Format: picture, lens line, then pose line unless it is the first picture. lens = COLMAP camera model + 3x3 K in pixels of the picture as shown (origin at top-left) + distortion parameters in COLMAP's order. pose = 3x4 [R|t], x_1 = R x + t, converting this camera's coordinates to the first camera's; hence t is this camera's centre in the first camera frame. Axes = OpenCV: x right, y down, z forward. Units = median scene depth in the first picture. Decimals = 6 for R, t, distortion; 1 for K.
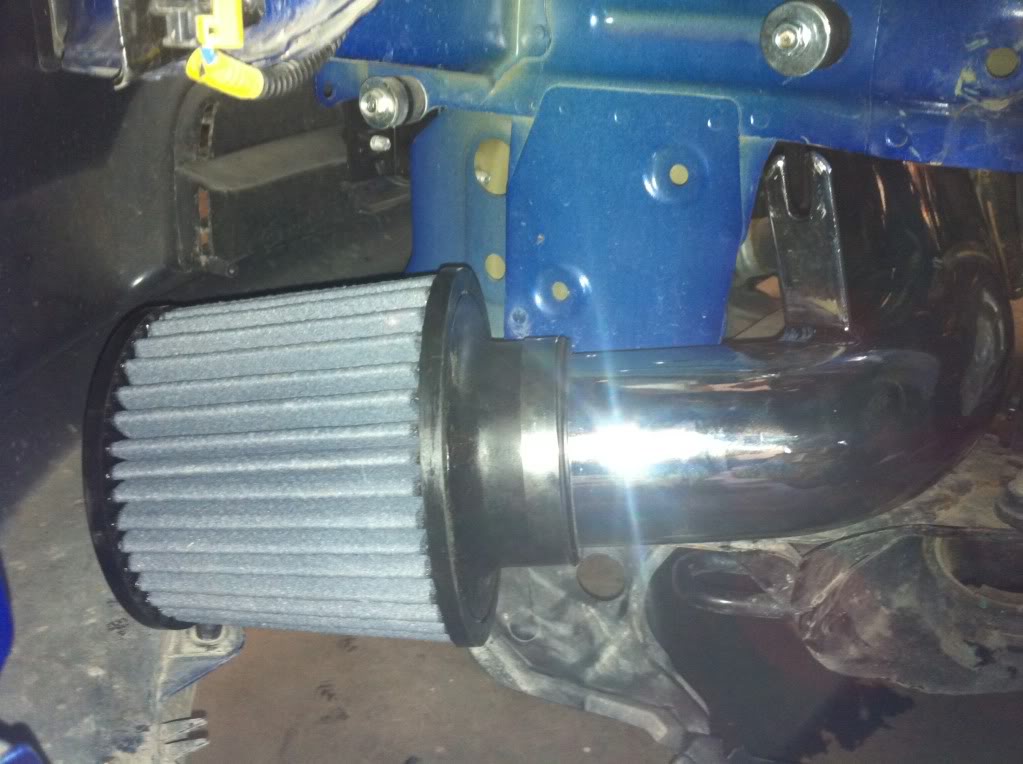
lens RADIAL K [[992.4, 0, 515.6], [0, 992.4, 385.2], [0, 0, 1]] dist [-0.096325, 0.000000]
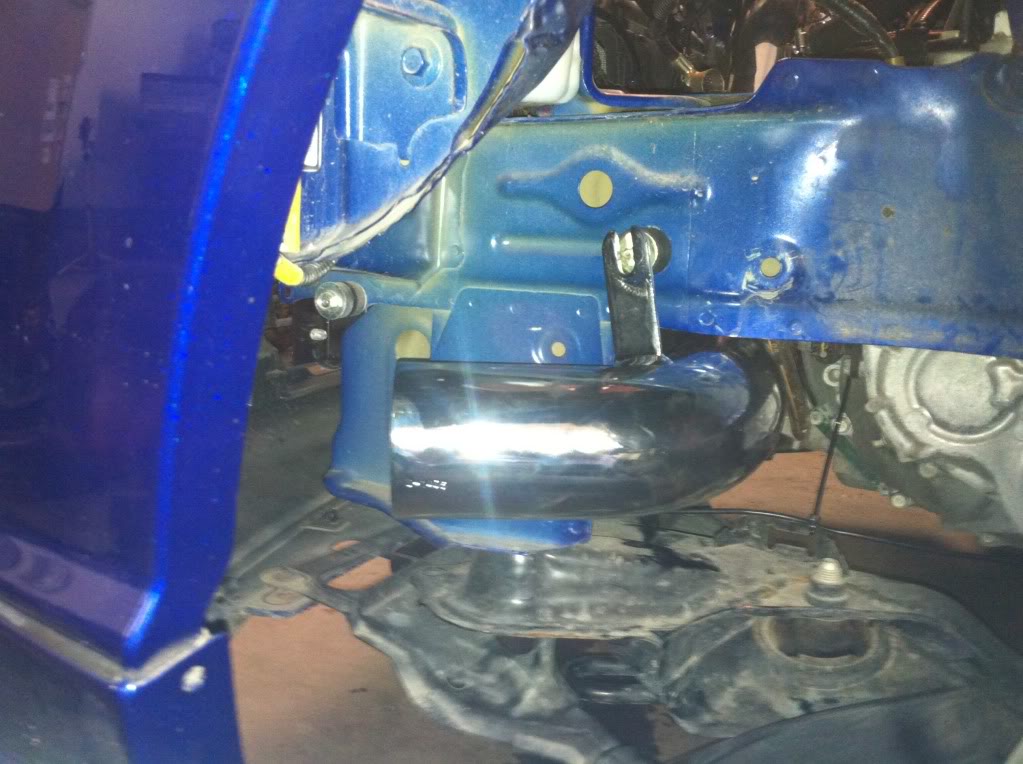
lens RADIAL K [[992.4, 0, 507.7], [0, 992.4, 381.0], [0, 0, 1]] dist [-0.096325, 0.000000]
pose [[0.990063, -0.004704, 0.140549, -0.096643], [0.035570, 0.975318, -0.217923, 0.126430], [-0.136055, 0.220756, 0.965793, -0.318181]]
